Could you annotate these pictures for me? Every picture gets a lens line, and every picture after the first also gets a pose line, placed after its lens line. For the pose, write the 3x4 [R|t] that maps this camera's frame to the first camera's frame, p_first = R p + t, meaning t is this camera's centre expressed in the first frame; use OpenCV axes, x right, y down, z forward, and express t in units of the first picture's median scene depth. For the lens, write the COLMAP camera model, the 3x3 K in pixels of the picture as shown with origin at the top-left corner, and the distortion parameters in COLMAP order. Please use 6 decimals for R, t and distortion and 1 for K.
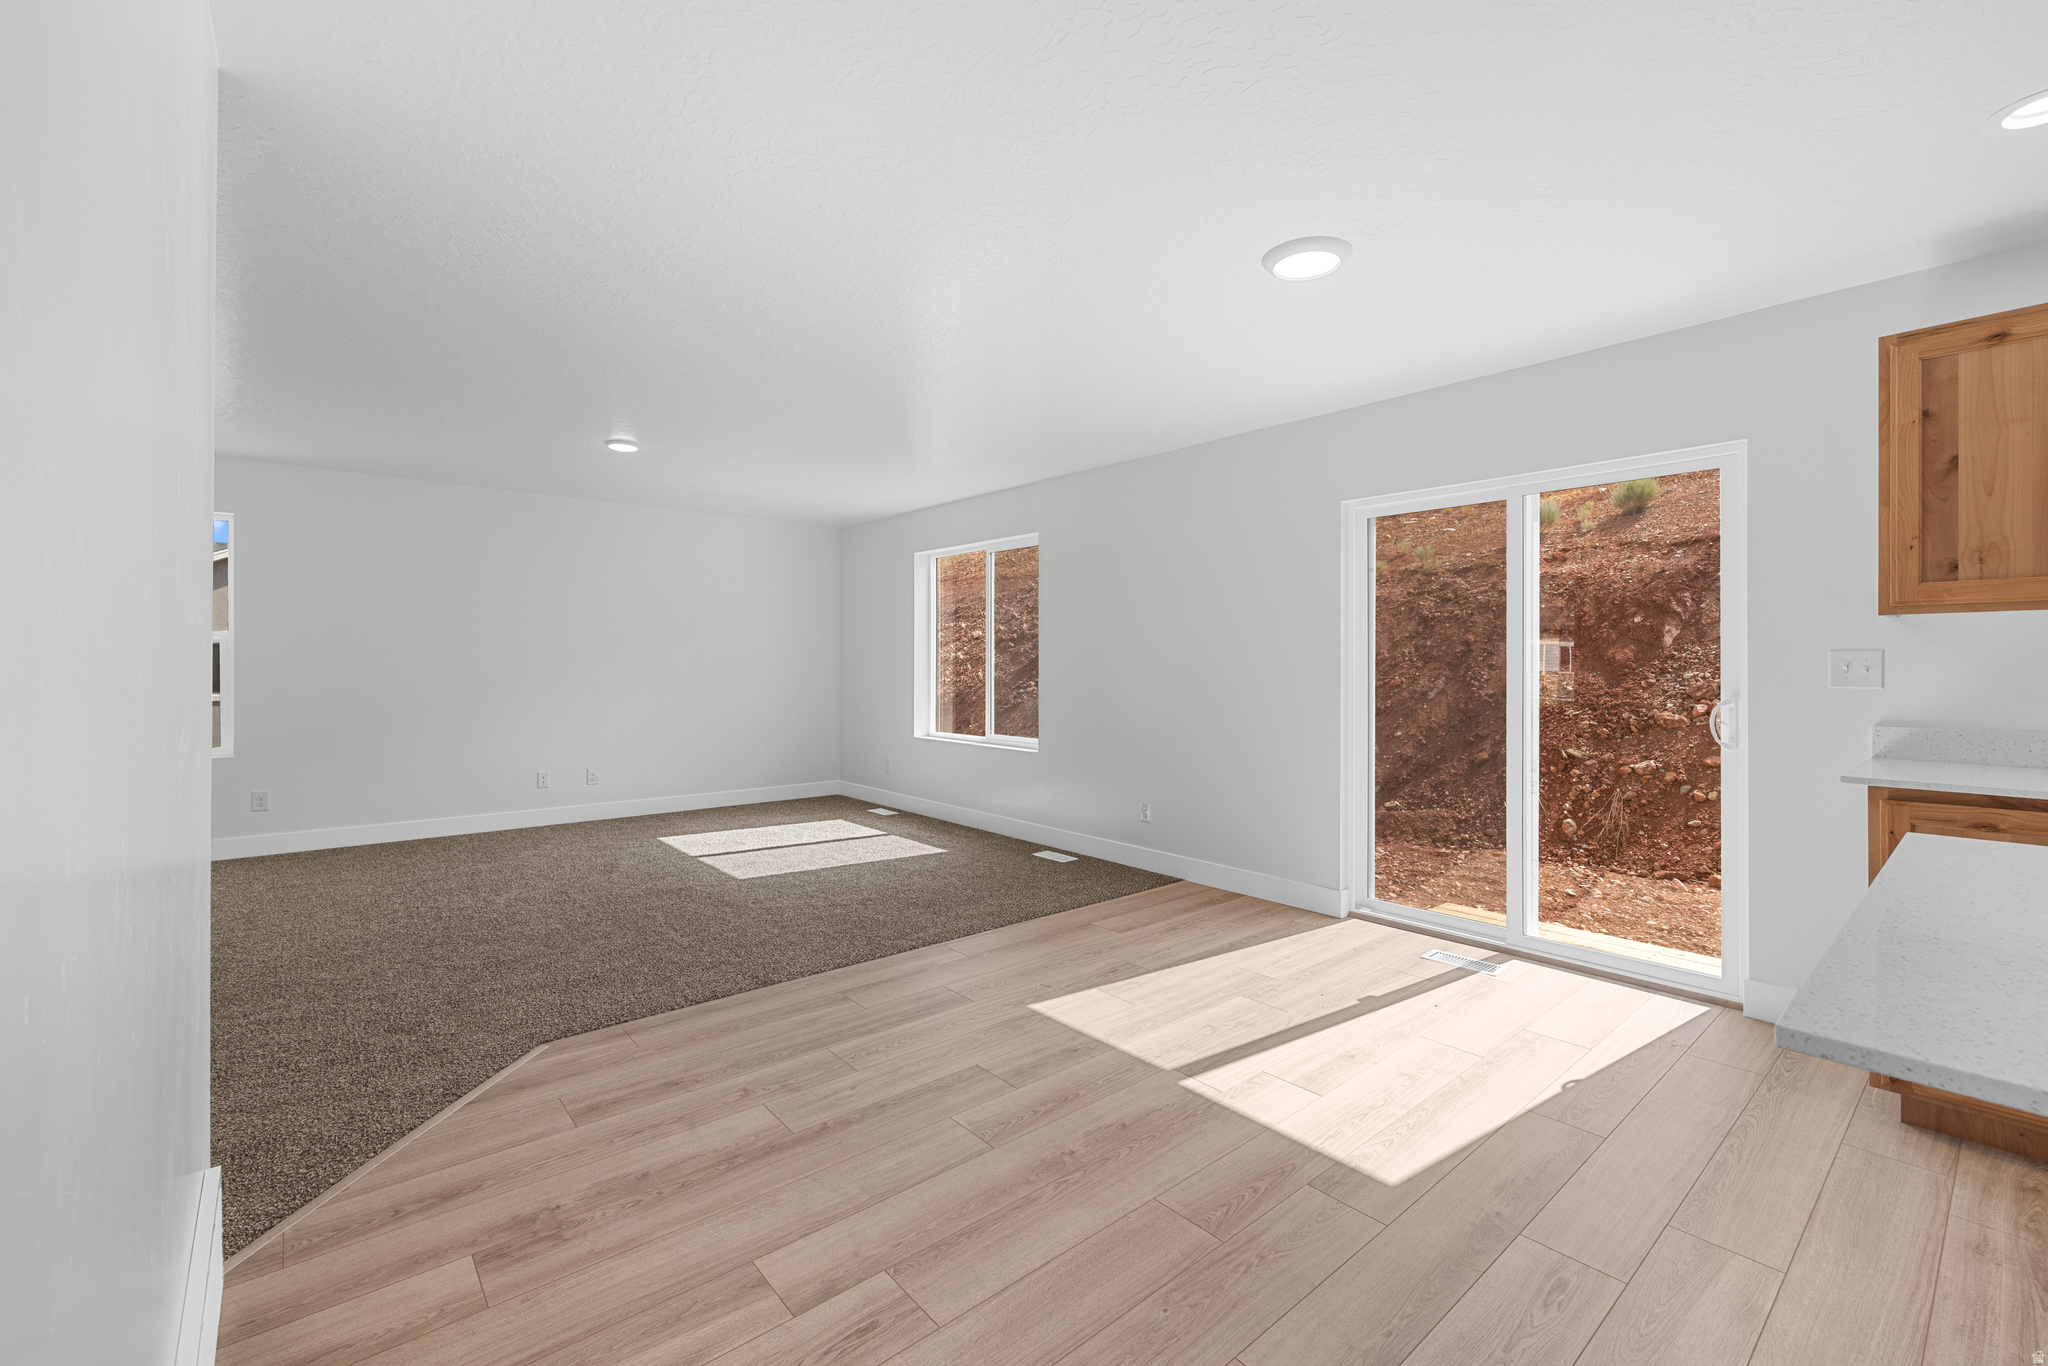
lens RADIAL K [[863.3, 0, 1024.1], [0, 863.3, 653.4], [0, 0, 1]] dist [0.000002, -0.000004]
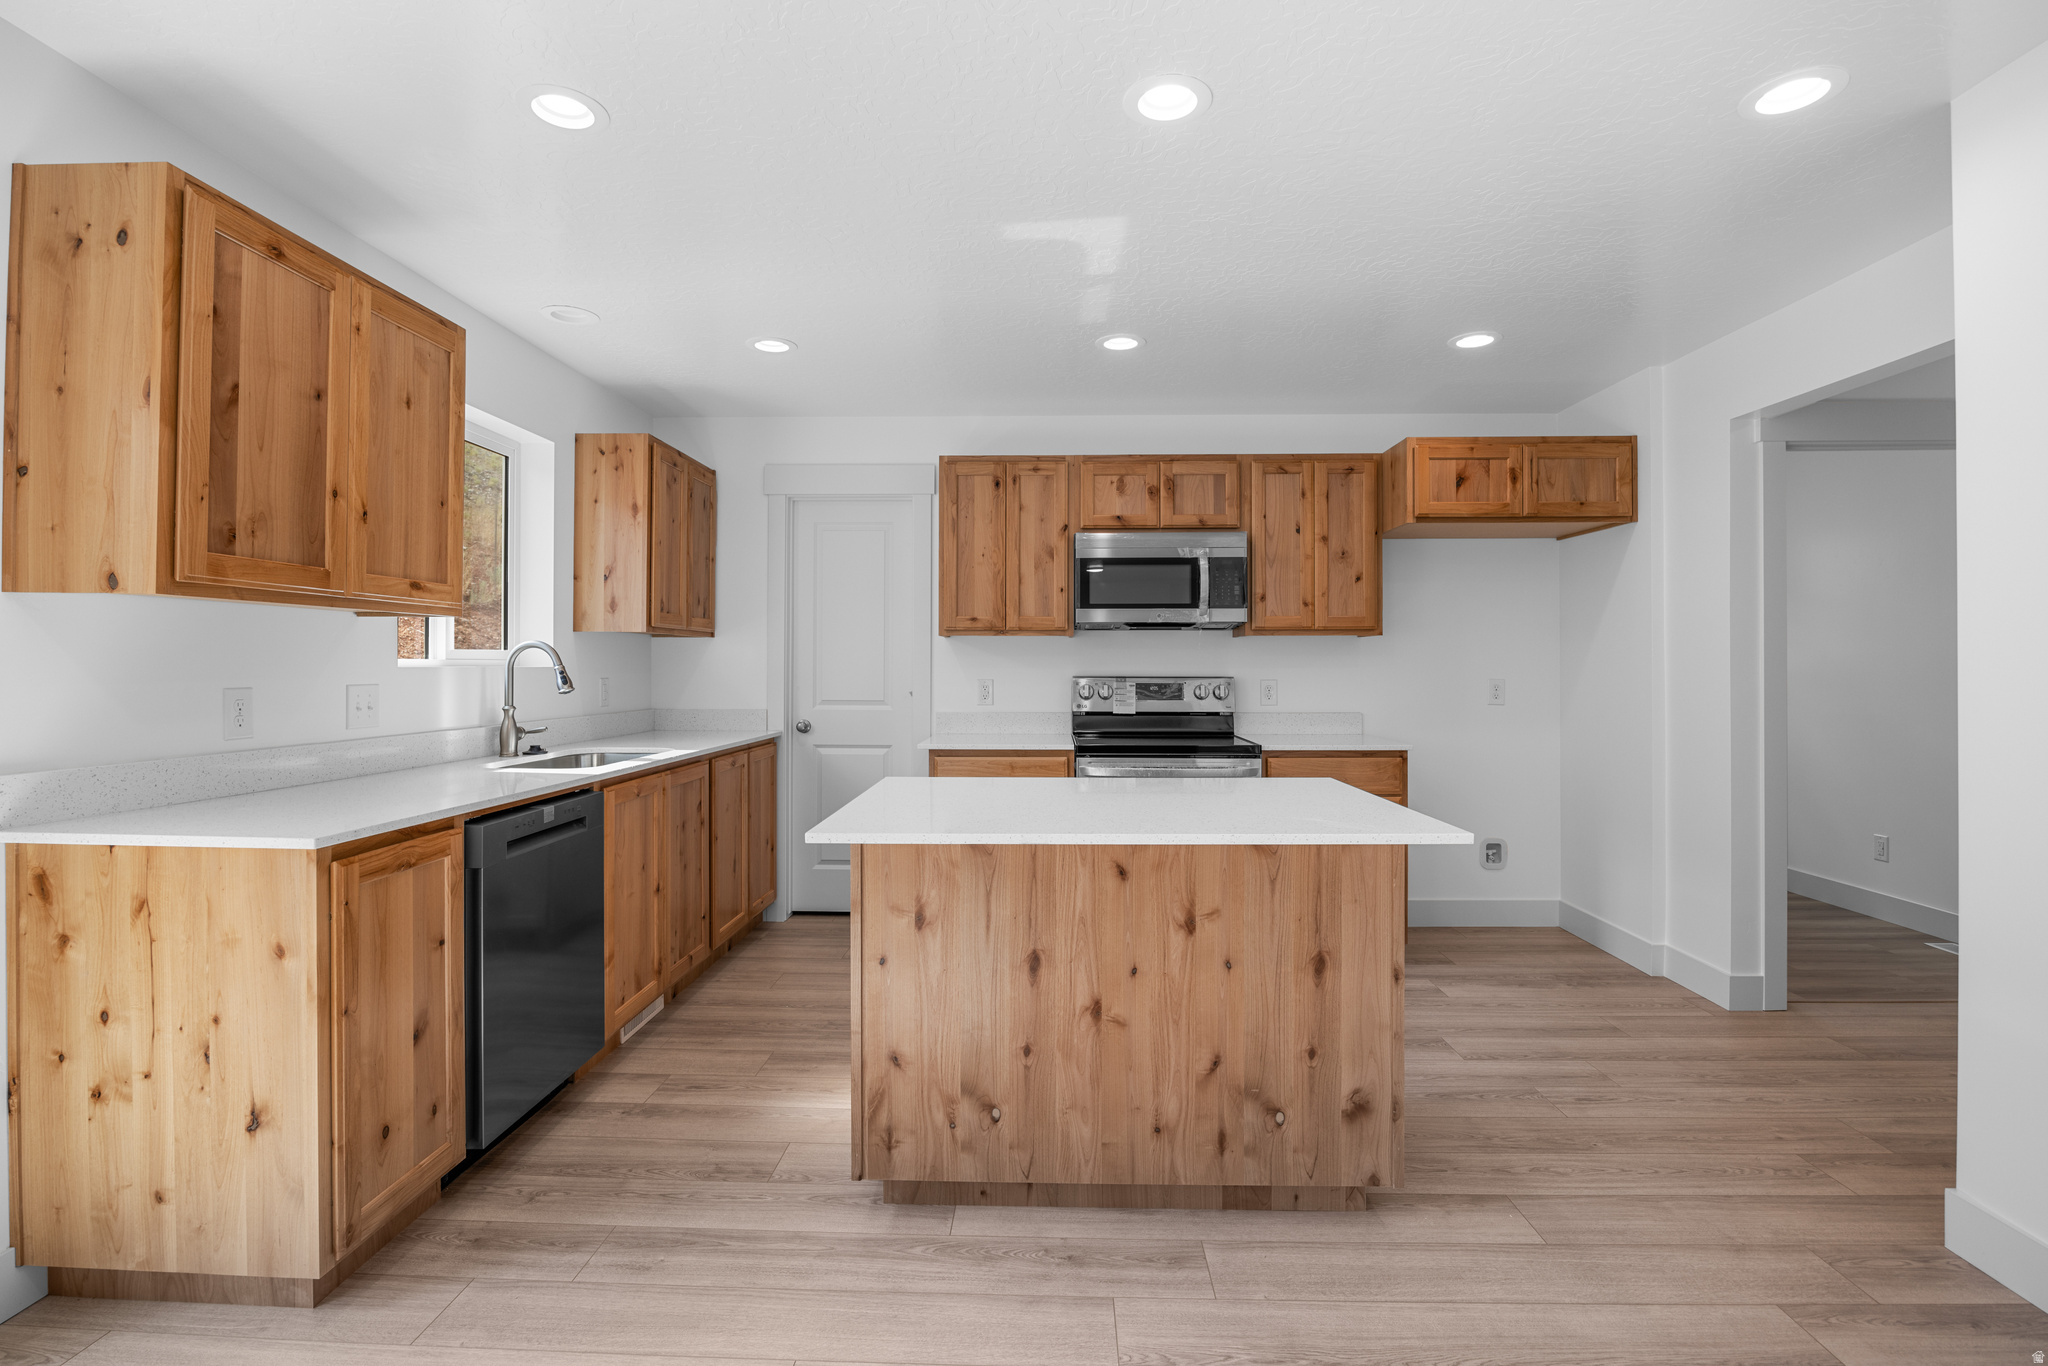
lens RADIAL K [[1061.4, 0, 1024.0], [0, 1061.4, 683.0], [0, 0, 1]] dist [-0.000230, -0.000125]
pose [[-0.742880, 0.000038, 0.669425, -0.014148], [-0.003077, 0.999989, -0.003470, 0.024544], [-0.669417, -0.004638, -0.742872, 1.224470]]
